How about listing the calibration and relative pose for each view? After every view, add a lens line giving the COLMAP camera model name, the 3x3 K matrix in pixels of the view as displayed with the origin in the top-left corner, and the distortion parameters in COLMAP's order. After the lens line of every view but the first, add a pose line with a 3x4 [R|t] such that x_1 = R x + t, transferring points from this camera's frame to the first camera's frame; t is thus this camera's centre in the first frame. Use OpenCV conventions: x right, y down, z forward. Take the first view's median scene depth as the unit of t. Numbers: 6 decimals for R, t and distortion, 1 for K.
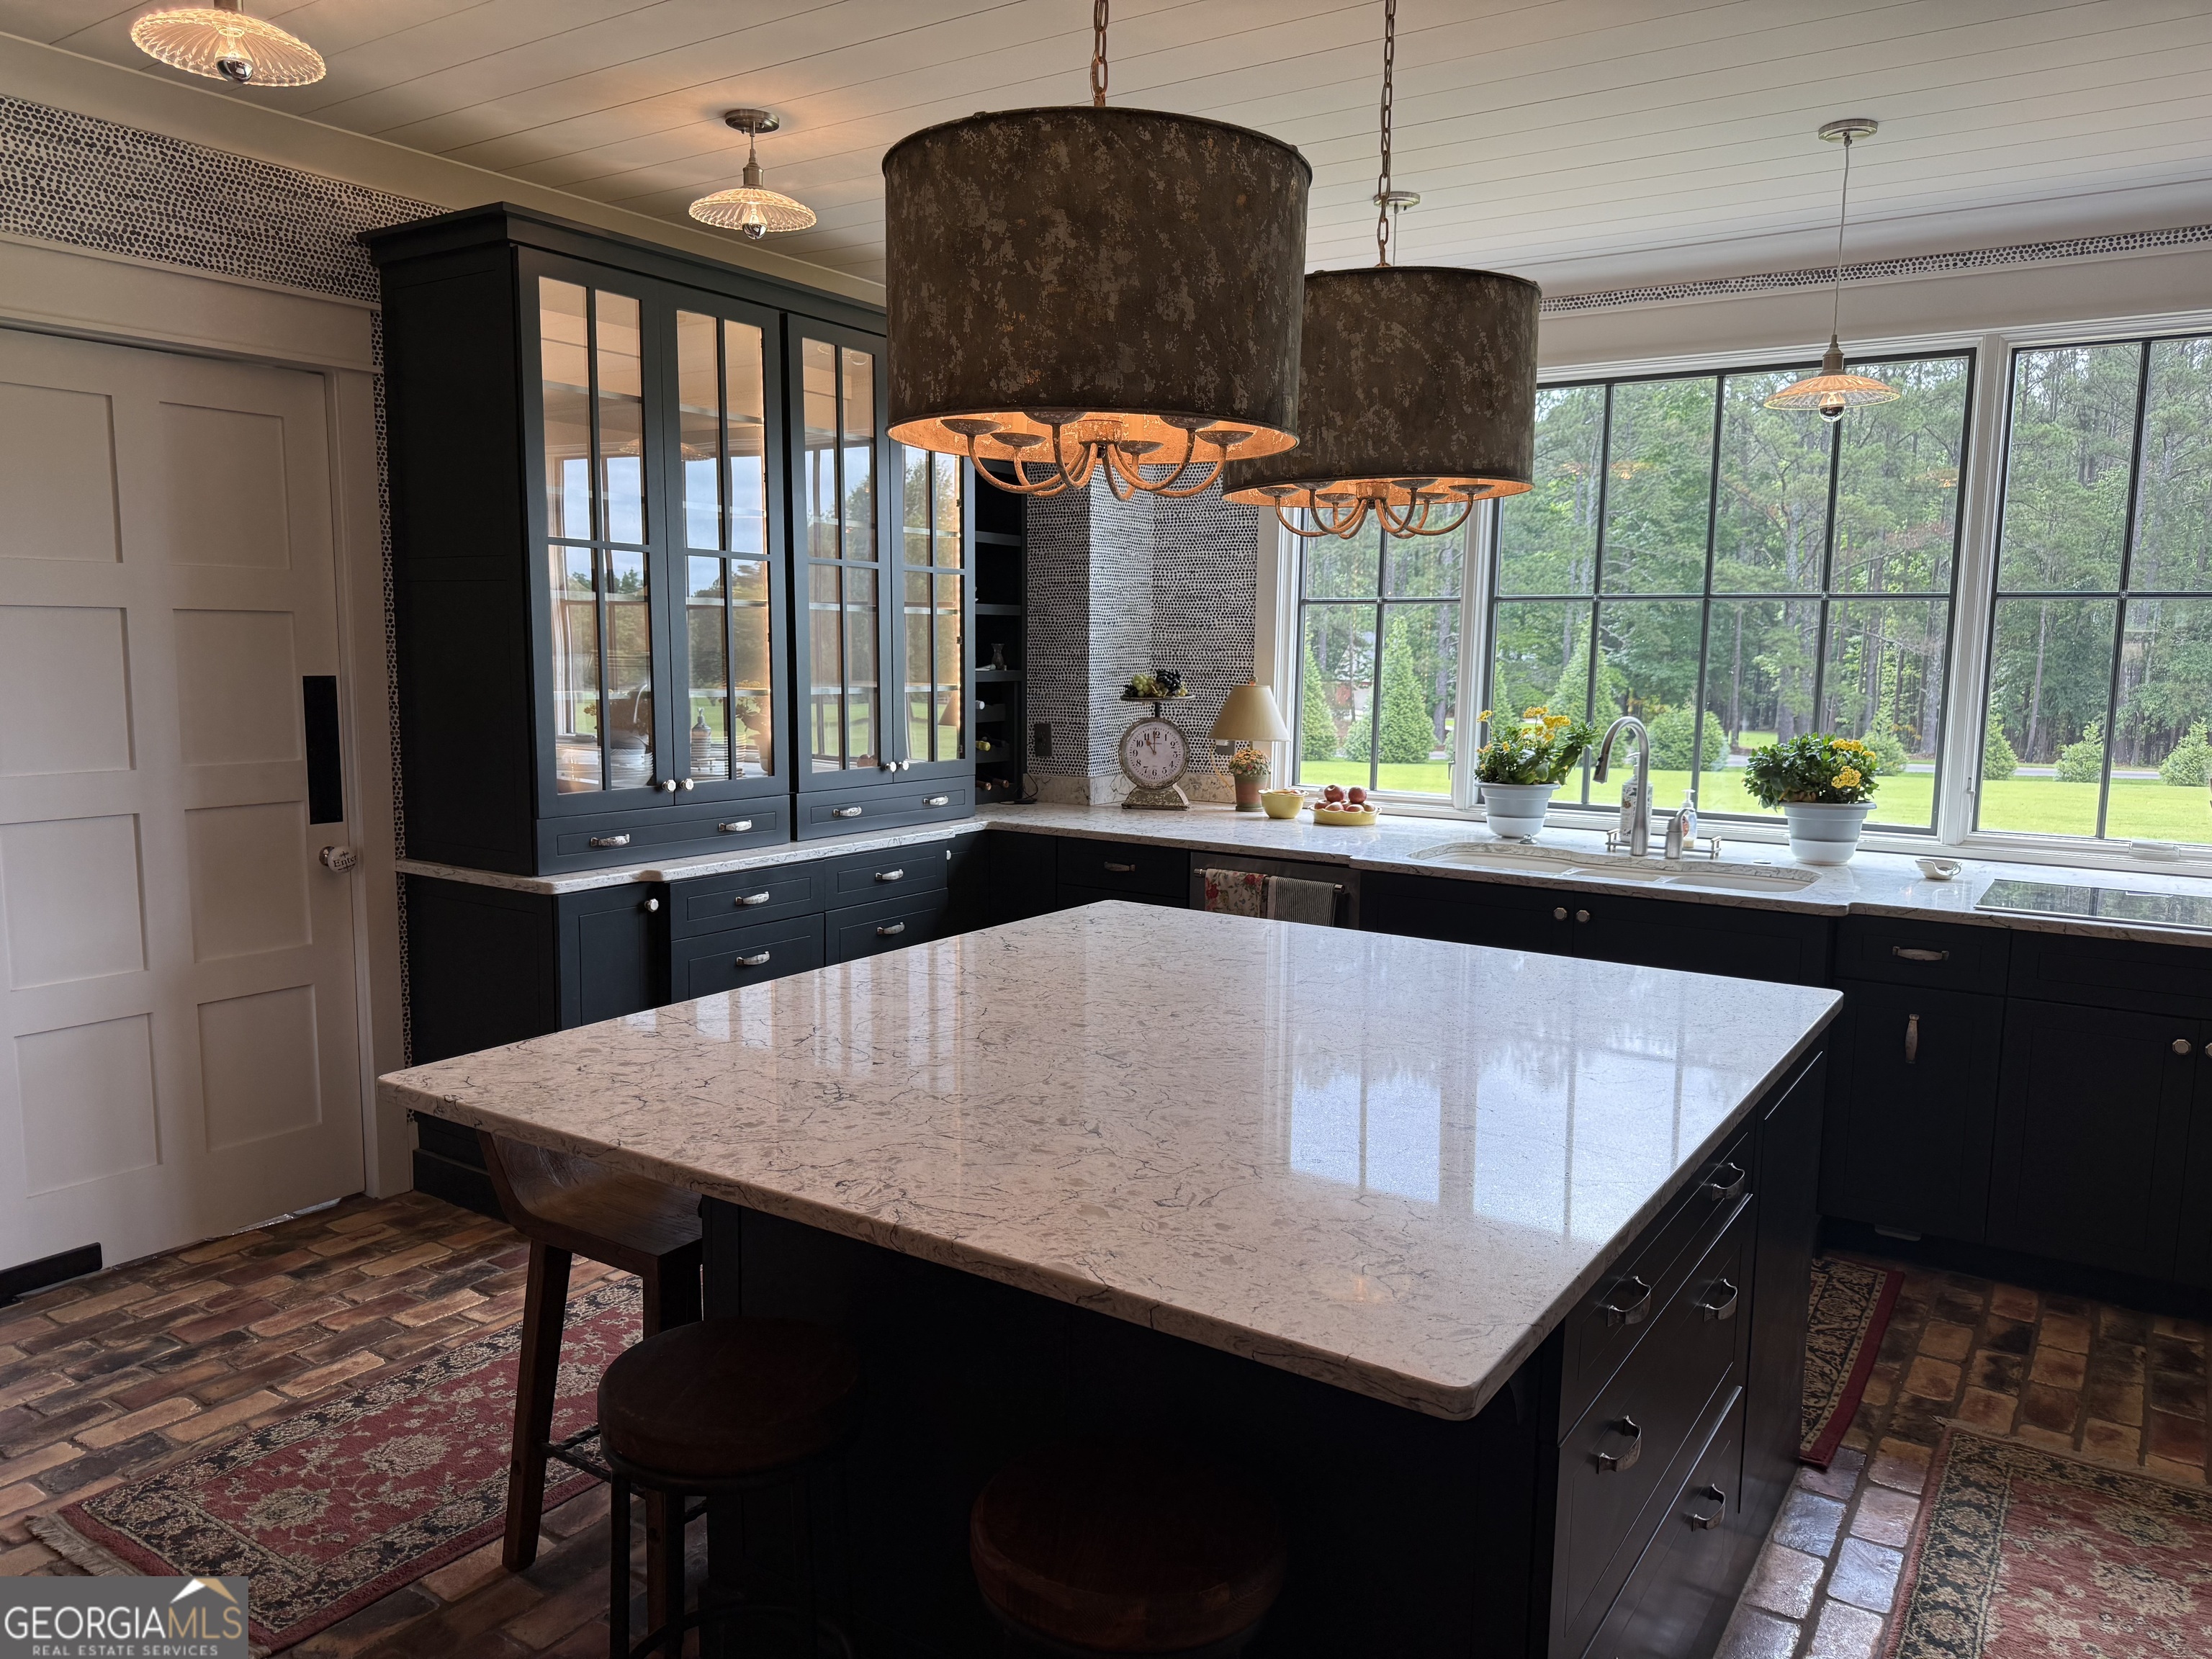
lens RADIAL K [[1539.5, 0, 1106.0], [0, 1539.5, 829.5], [0, 0, 1]] dist [0.074462, -0.086687]
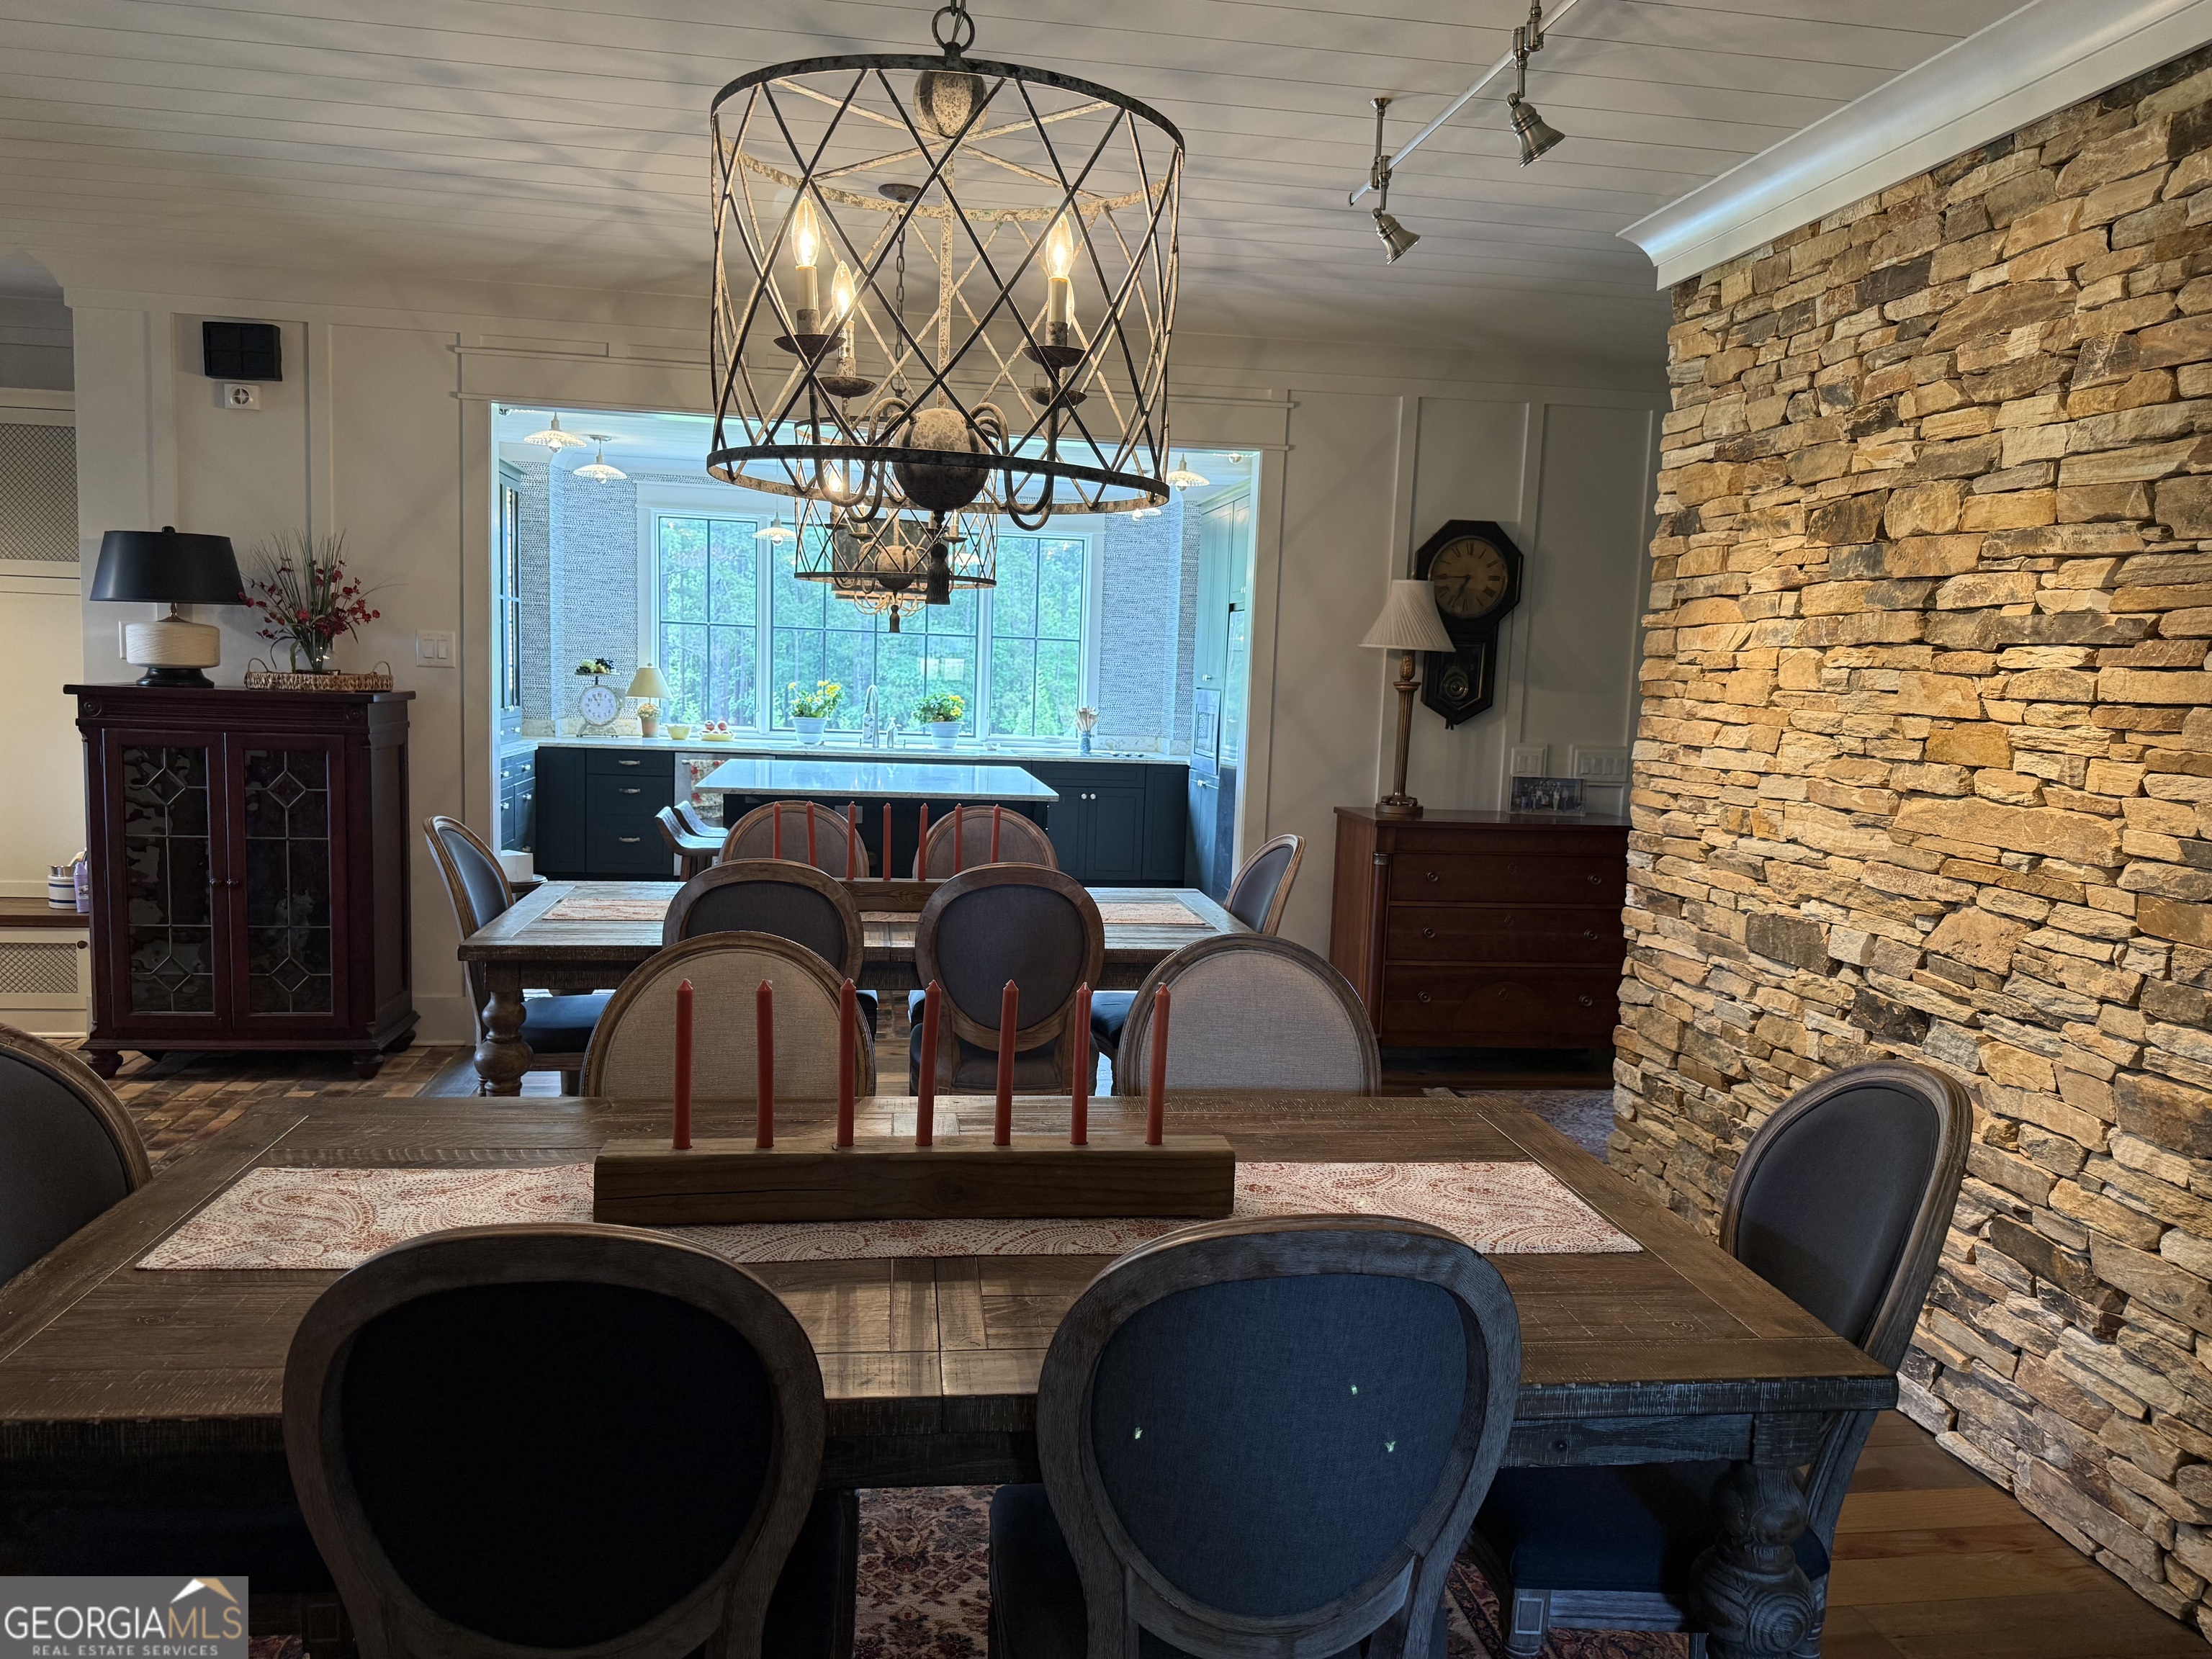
lens RADIAL K [[1587.9, 0, 1099.9], [0, 1587.9, 837.9], [0, 0, 1]] dist [0.064868, -0.100664]
pose [[0.735800, -0.055042, 0.674958, -1.933100], [0.053747, 0.998294, 0.022817, 0.222900], [-0.675062, 0.019488, 0.737503, -1.785776]]
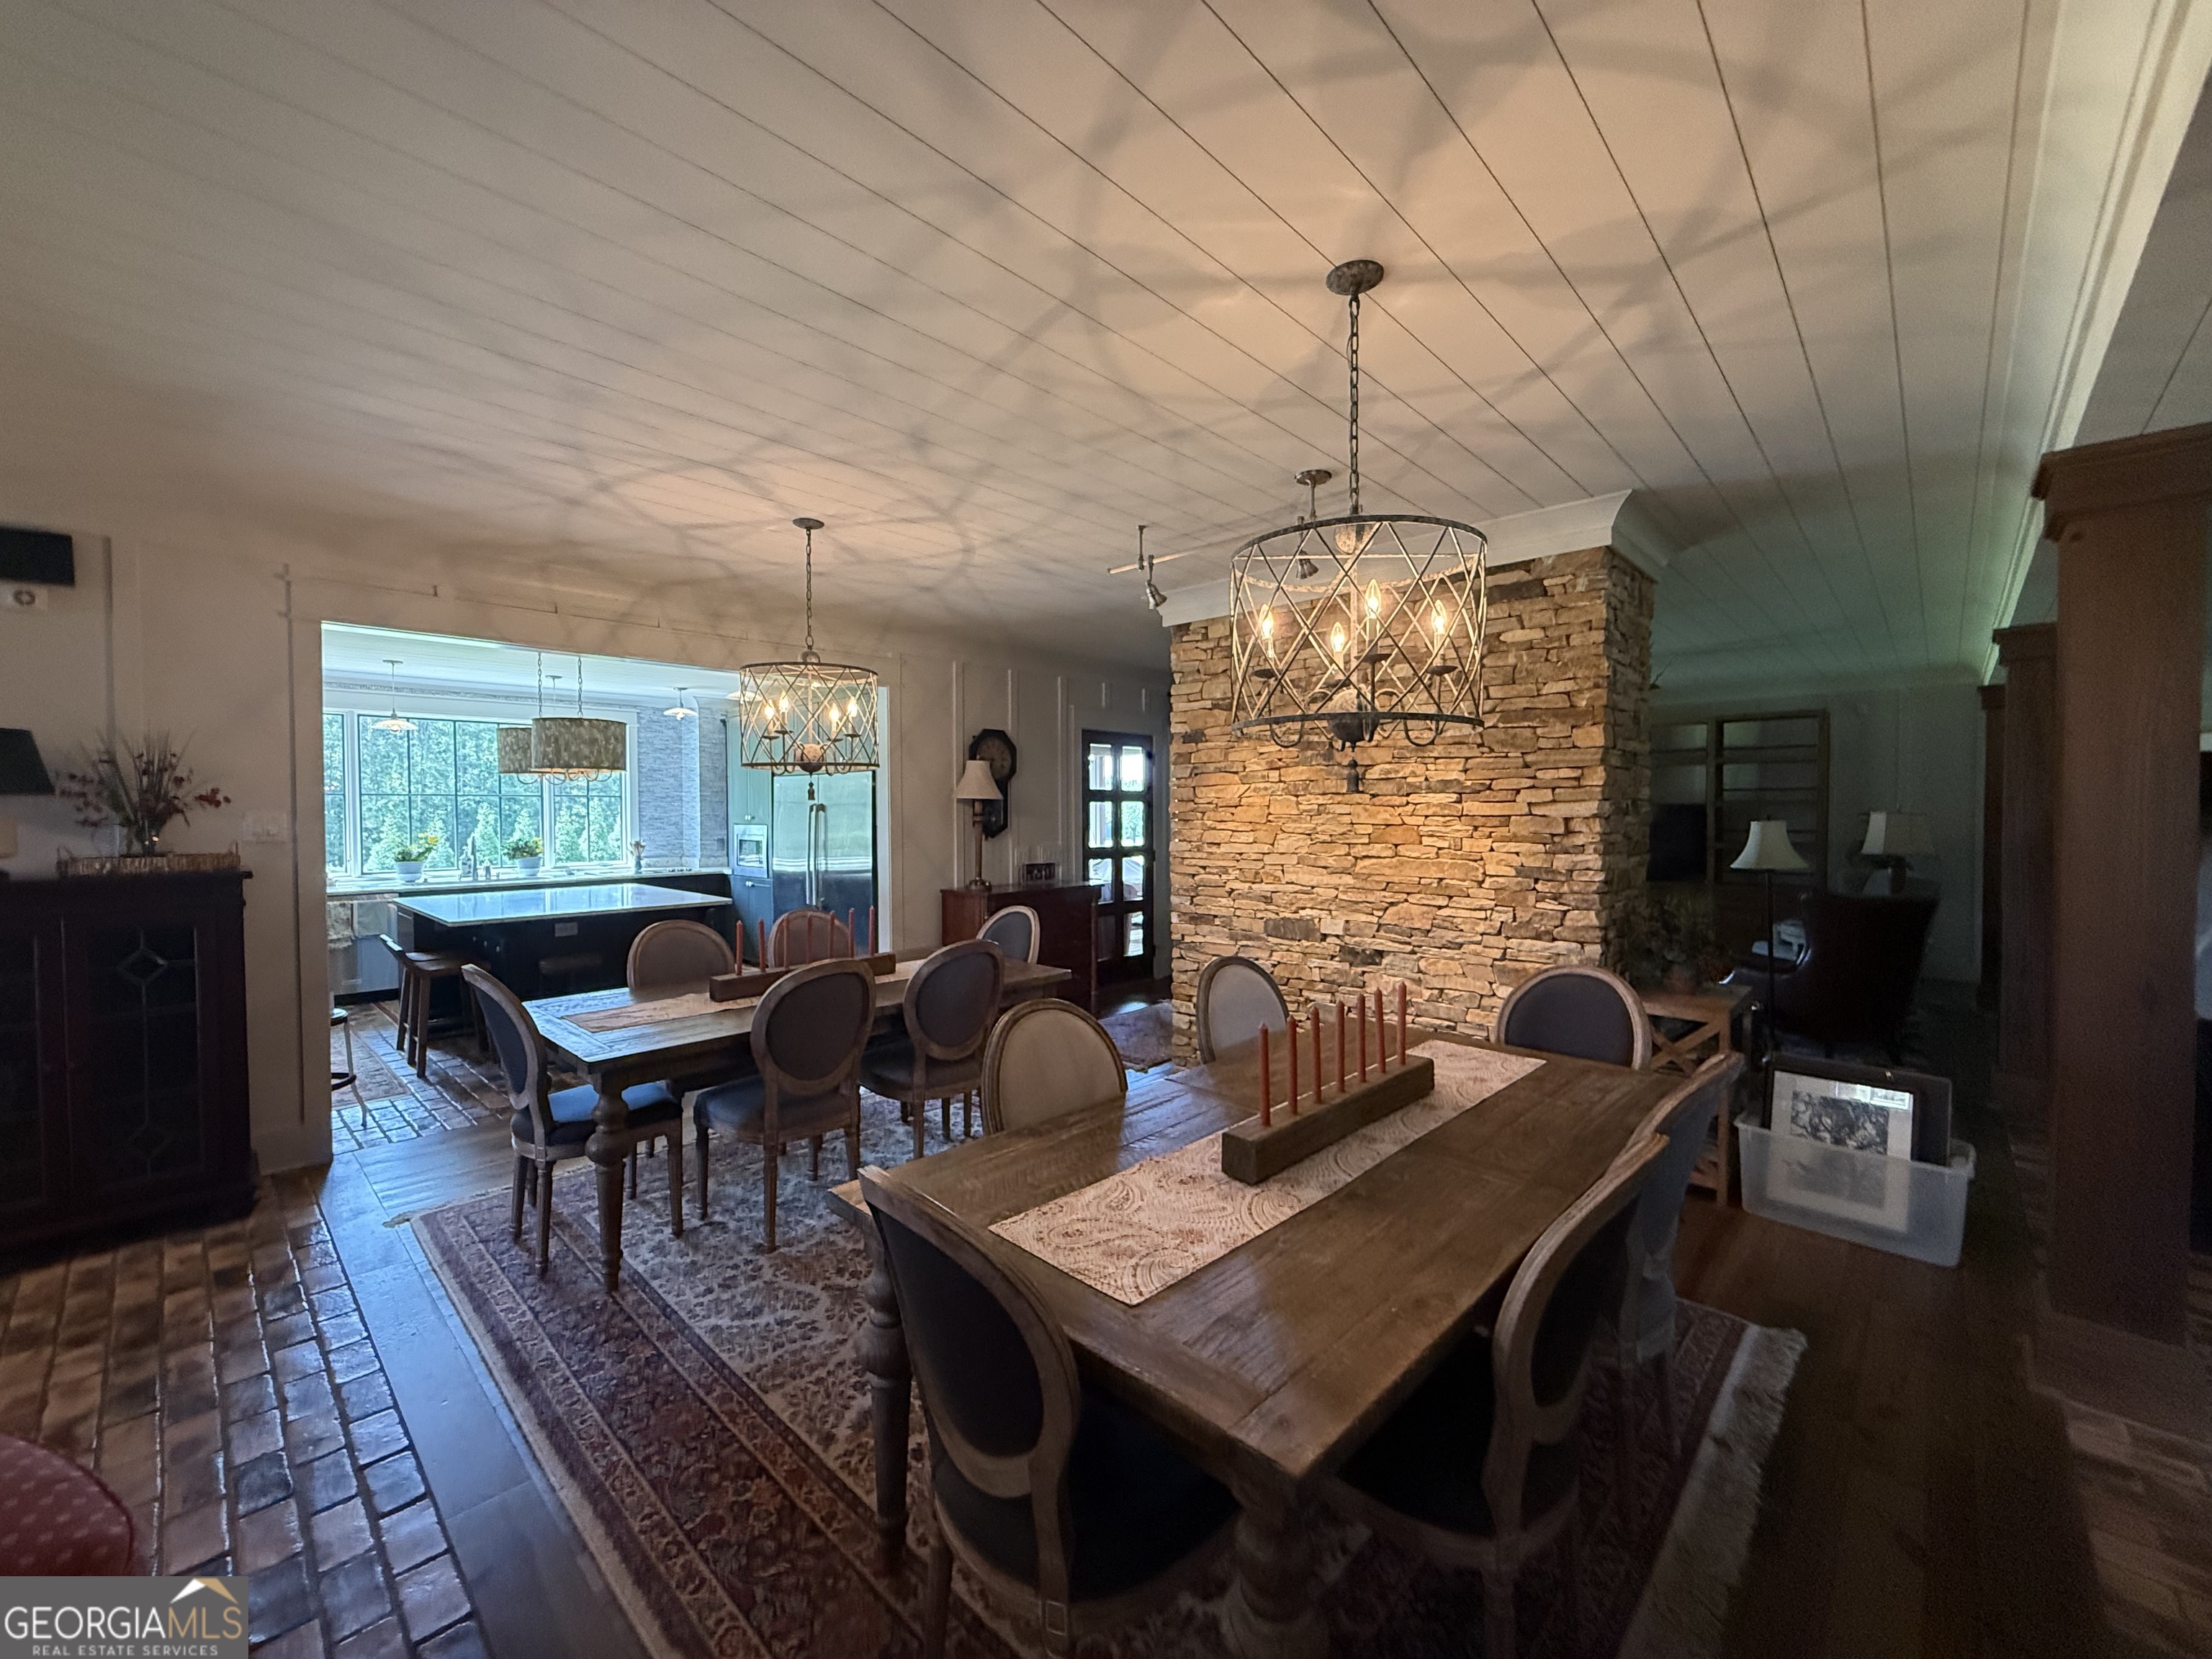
lens RADIAL K [[884.7, 0, 1106.0], [0, 884.7, 829.5], [0, 0, 1]] dist [0.001762, 0.000287]
pose [[0.163920, -0.033330, 0.985910, -2.324211], [0.126697, 0.991863, 0.012466, 0.106703], [-0.978304, 0.122869, 0.166809, -1.008882]]
